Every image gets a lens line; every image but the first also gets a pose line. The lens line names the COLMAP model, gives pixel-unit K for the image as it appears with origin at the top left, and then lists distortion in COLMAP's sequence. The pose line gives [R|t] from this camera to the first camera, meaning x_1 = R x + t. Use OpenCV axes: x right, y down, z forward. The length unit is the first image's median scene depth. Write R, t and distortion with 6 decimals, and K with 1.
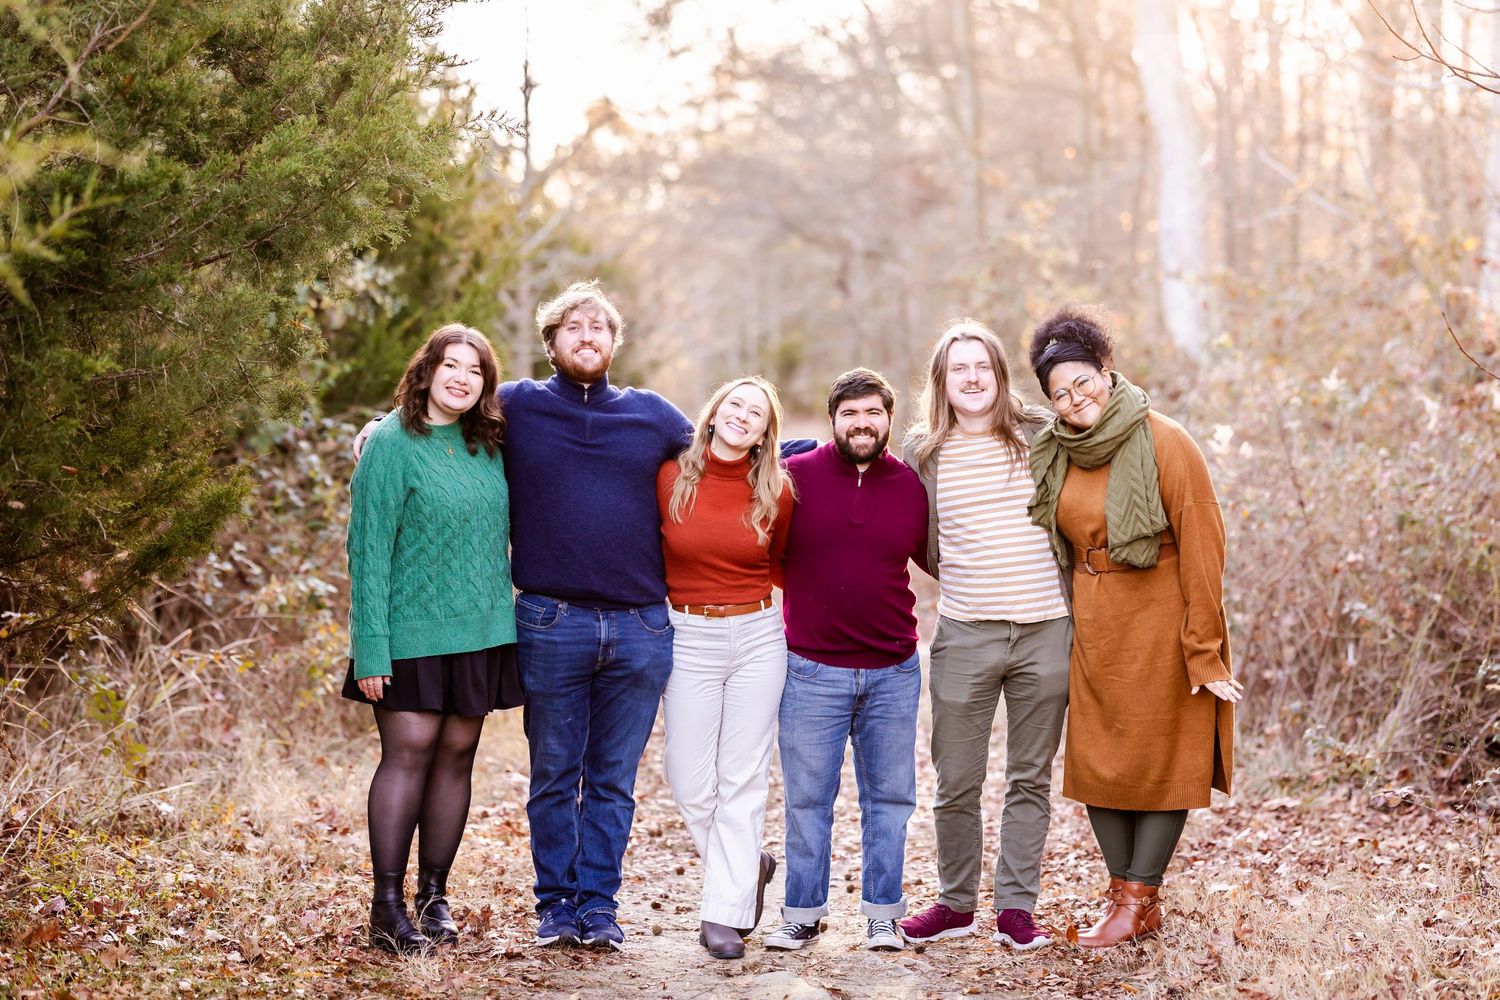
lens RADIAL K [[3598.1, 0, 723.2], [0, 3598.1, 452.9], [0, 0, 1]] dist [-0.011700, -0.320267]
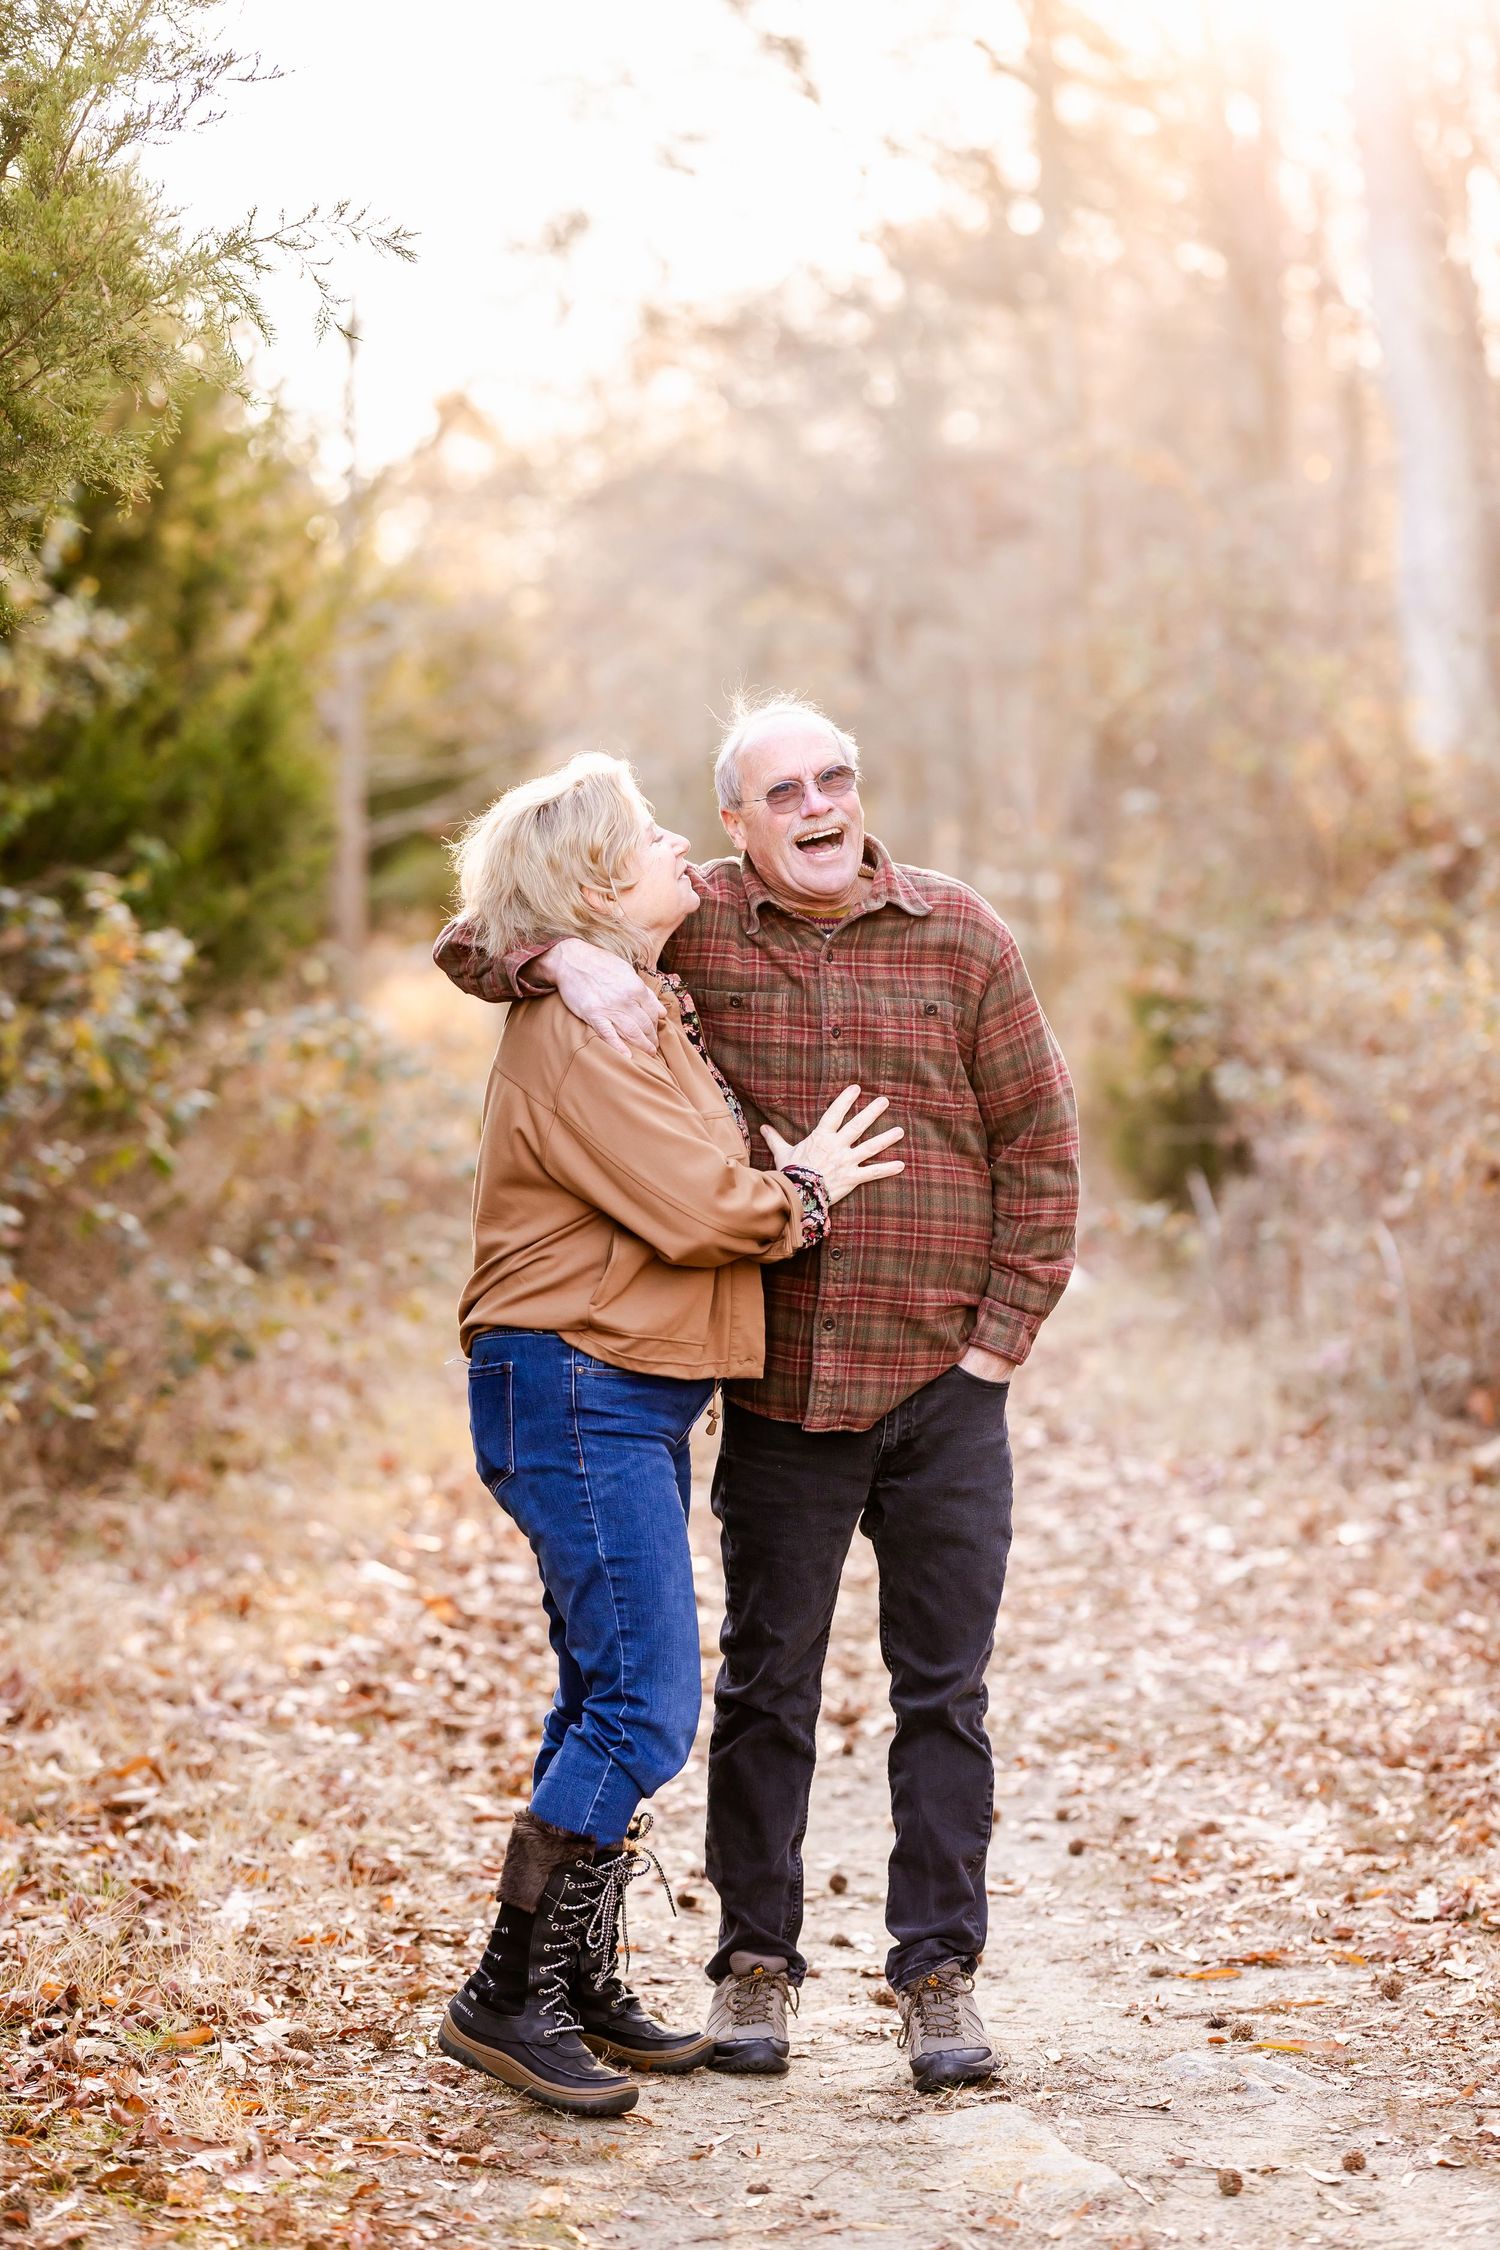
lens RADIAL K [[5397.8, 0, 749.2], [0, 5397.8, 1159.2], [0, 0, 1]] dist [-0.029273, 0.106938]
pose [[0.999724, -0.007747, 0.022189, -0.020879], [0.006829, 0.999130, 0.041145, -0.002285], [-0.022488, -0.040982, 0.998907, 0.231880]]
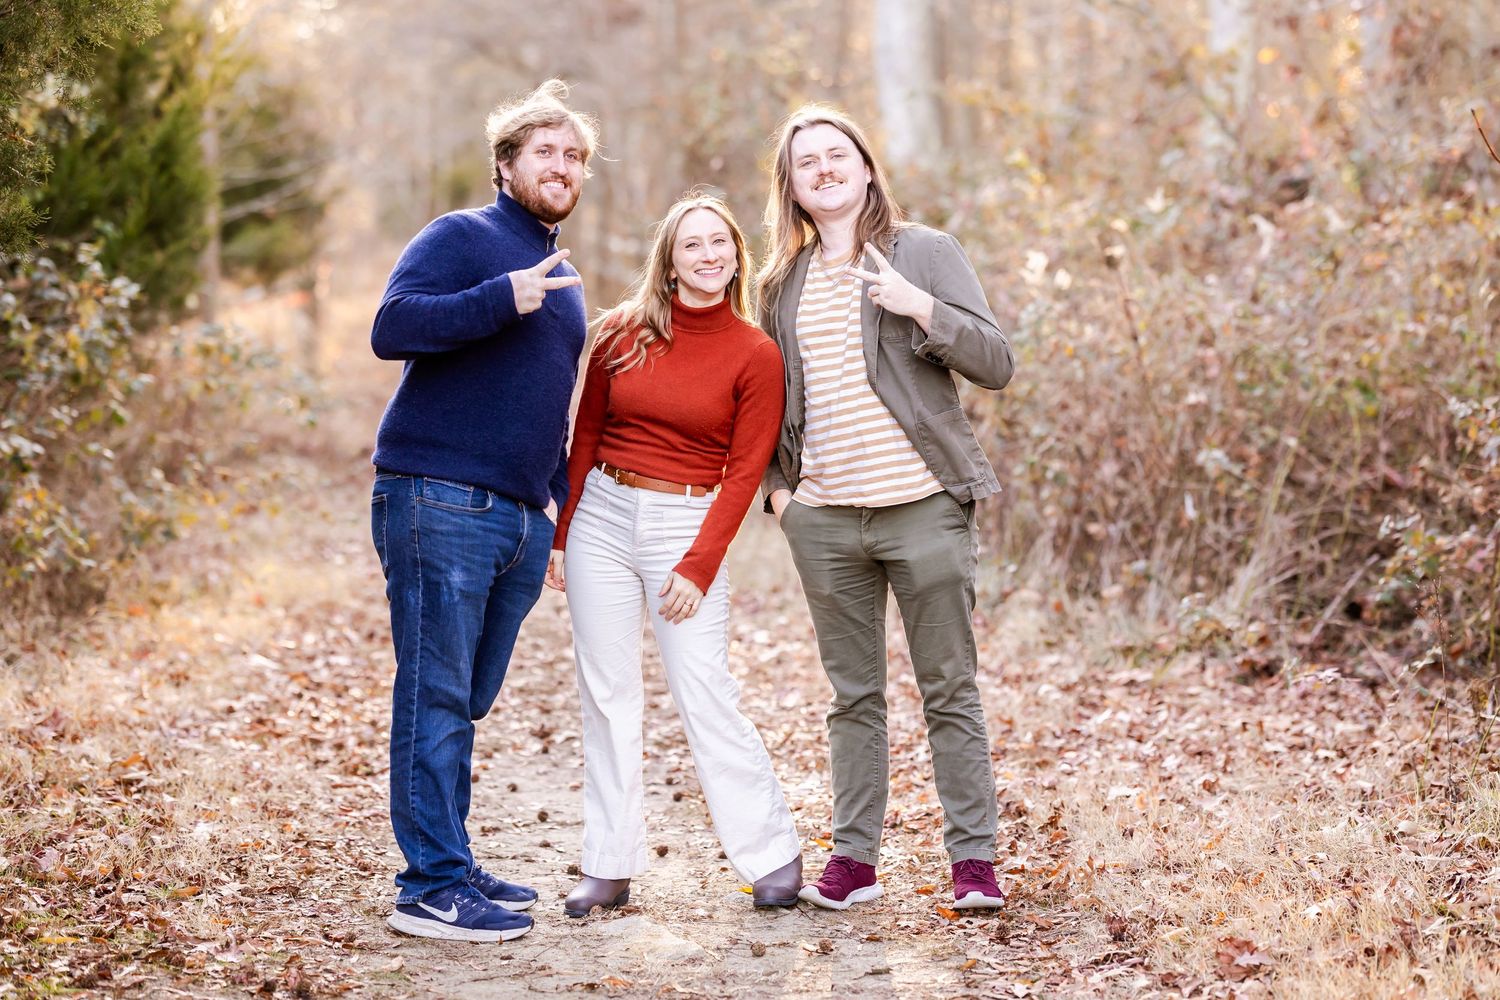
lens RADIAL K [[3598.5, 0, 750.0], [0, 3598.5, 500.0], [0, 0, 1]] dist [-0.029273, 0.106938]
pose [[0.994551, -0.015679, 0.103064, -0.029574], [0.009397, 0.998084, 0.061156, -0.001589], [-0.103826, -0.059854, 0.992793, 0.127530]]
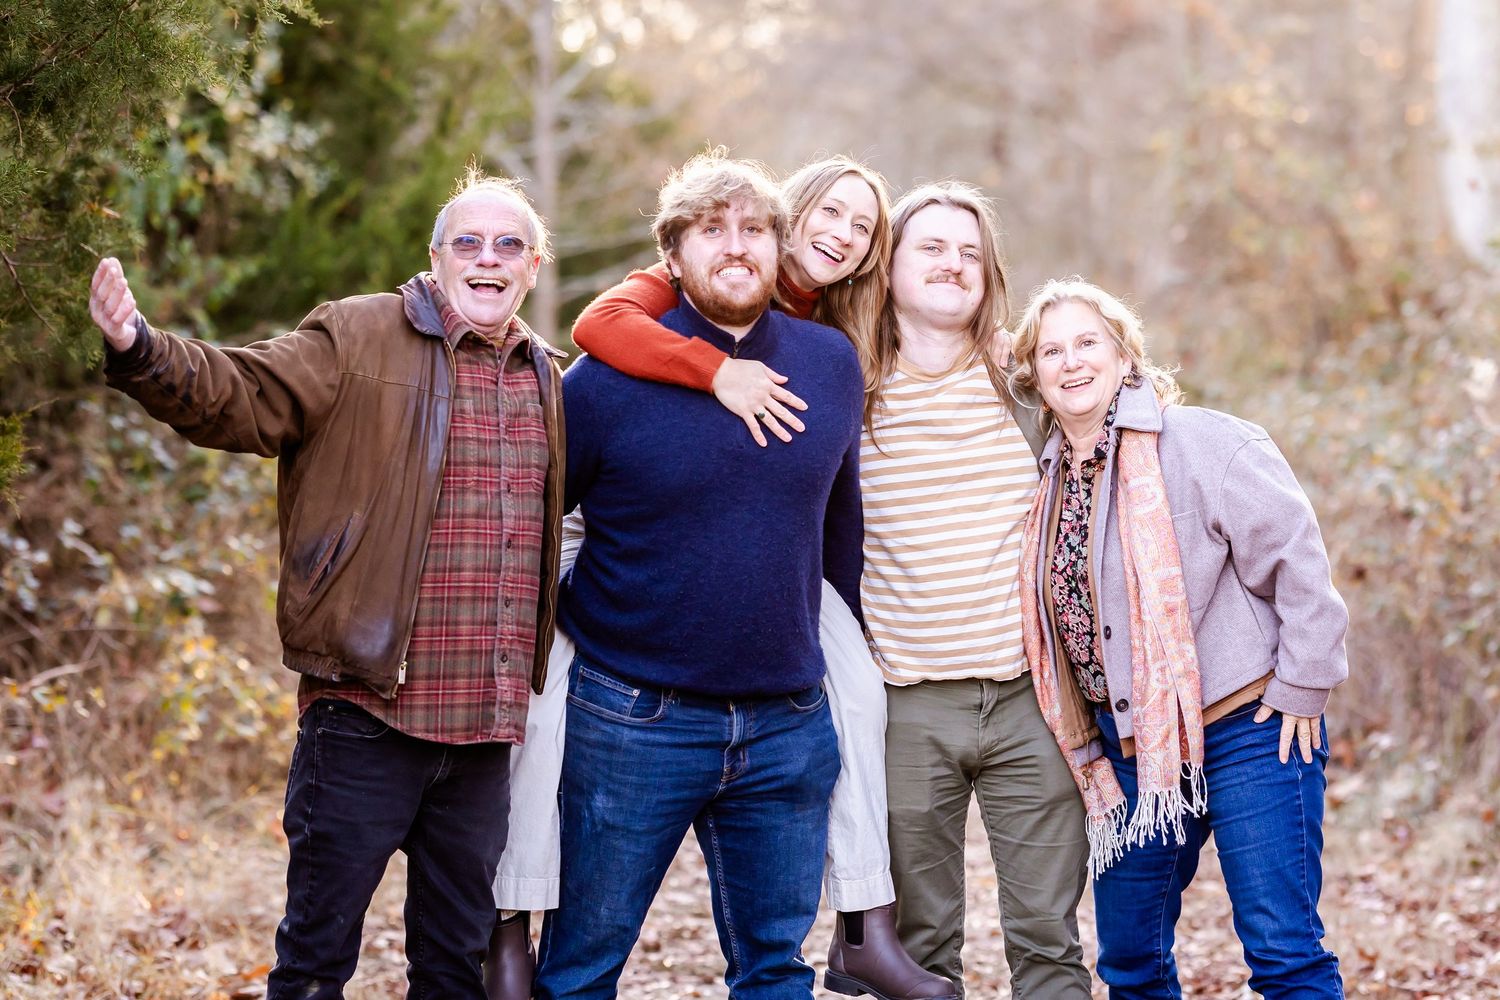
lens RADIAL K [[4877.4, 0, 786.7], [0, 4877.4, 603.2], [0, 0, 1]] dist [-0.052986, 1.054088]
pose [[0.999841, 0.005396, -0.017011, 0.021644], [-0.004609, 0.998933, 0.045960, -0.003384], [0.017241, -0.045874, 0.998798, 0.063131]]
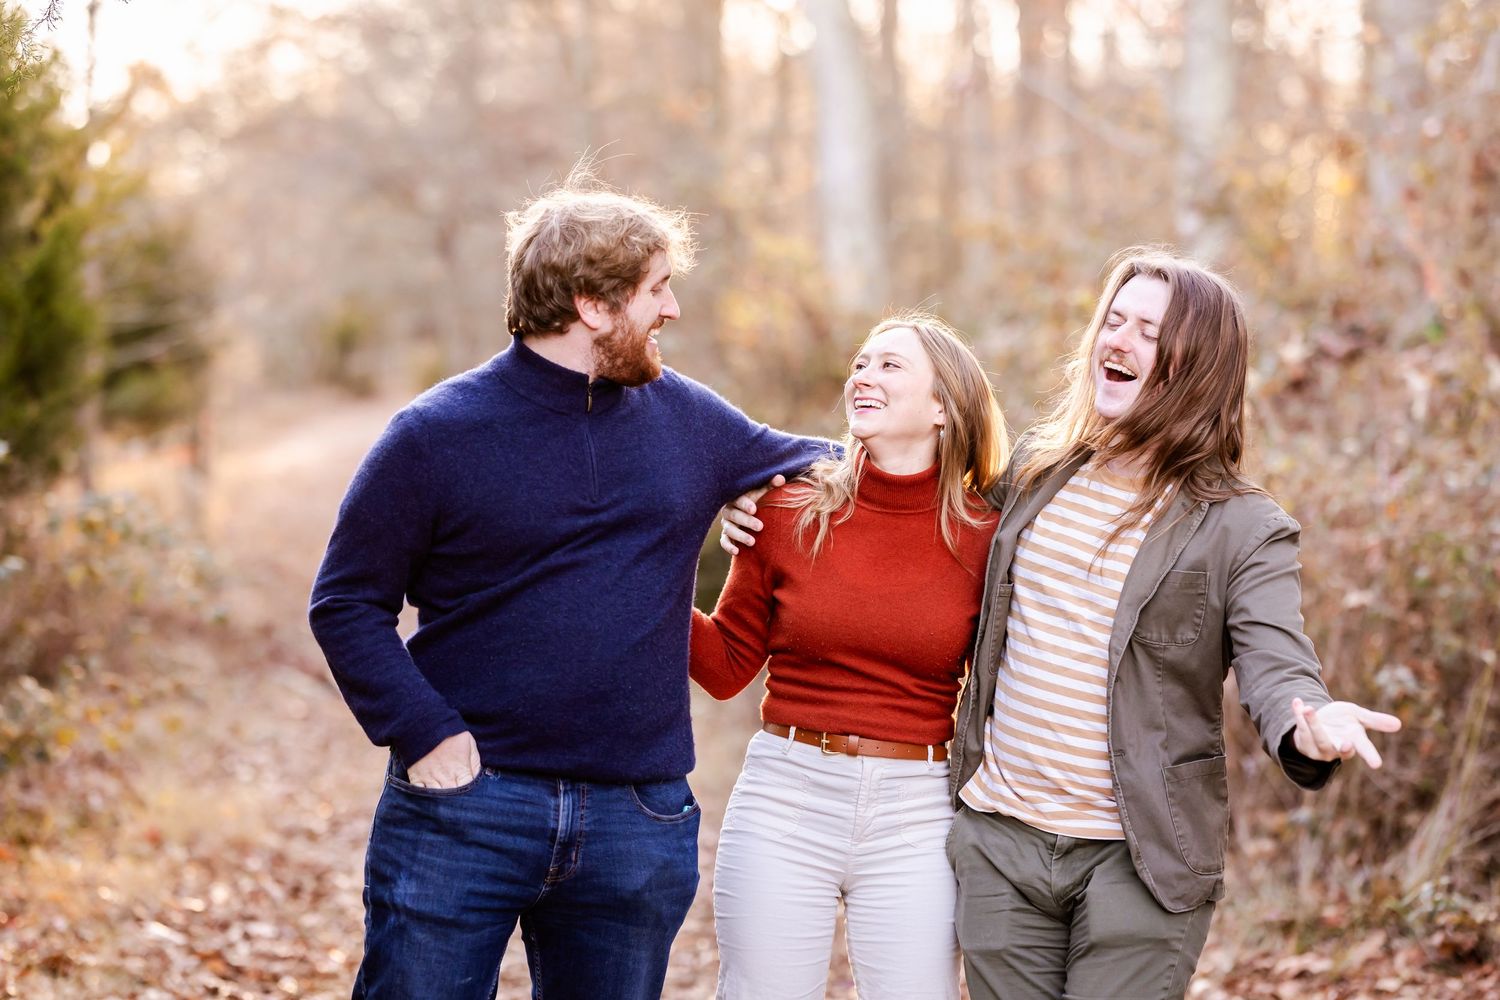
lens RADIAL K [[3606.0, 0, 748.1], [0, 3606.0, 544.3], [0, 0, 1]] dist [-0.041939, -0.511935]
pose [[0.990469, -0.006918, 0.137563, -0.042417], [0.002728, 0.999527, 0.030626, -0.003792], [-0.137710, -0.029959, 0.990019, 0.338523]]
